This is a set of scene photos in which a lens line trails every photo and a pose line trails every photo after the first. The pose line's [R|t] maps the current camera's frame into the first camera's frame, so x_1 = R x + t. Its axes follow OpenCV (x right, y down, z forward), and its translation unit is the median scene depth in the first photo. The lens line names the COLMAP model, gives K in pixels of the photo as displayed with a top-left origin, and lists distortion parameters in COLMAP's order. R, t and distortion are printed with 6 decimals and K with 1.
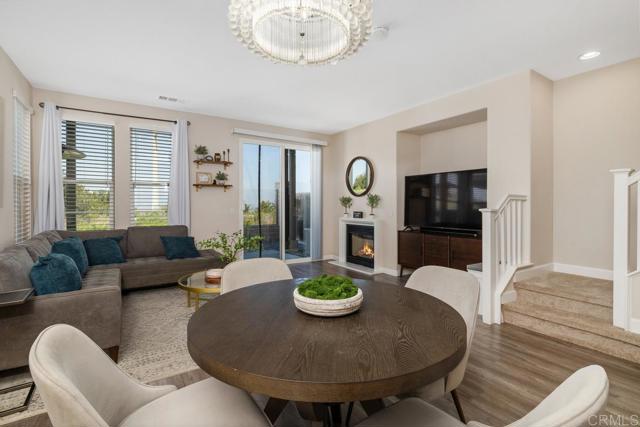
lens RADIAL K [[309.6, 0, 319.0], [0, 309.6, 209.2], [0, 0, 1]] dist [-0.004497, 0.001924]
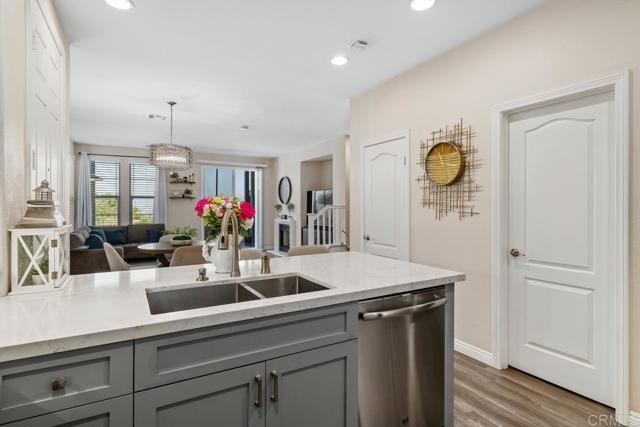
lens RADIAL K [[337.8, 0, 320.7], [0, 337.8, 209.0], [0, 0, 1]] dist [-0.005963, -0.000436]
pose [[0.998955, 0.000856, -0.045702, 0.413090], [-0.000847, 1.000000, 0.000218, -0.021814], [0.045702, -0.000179, 0.998955, -0.629659]]
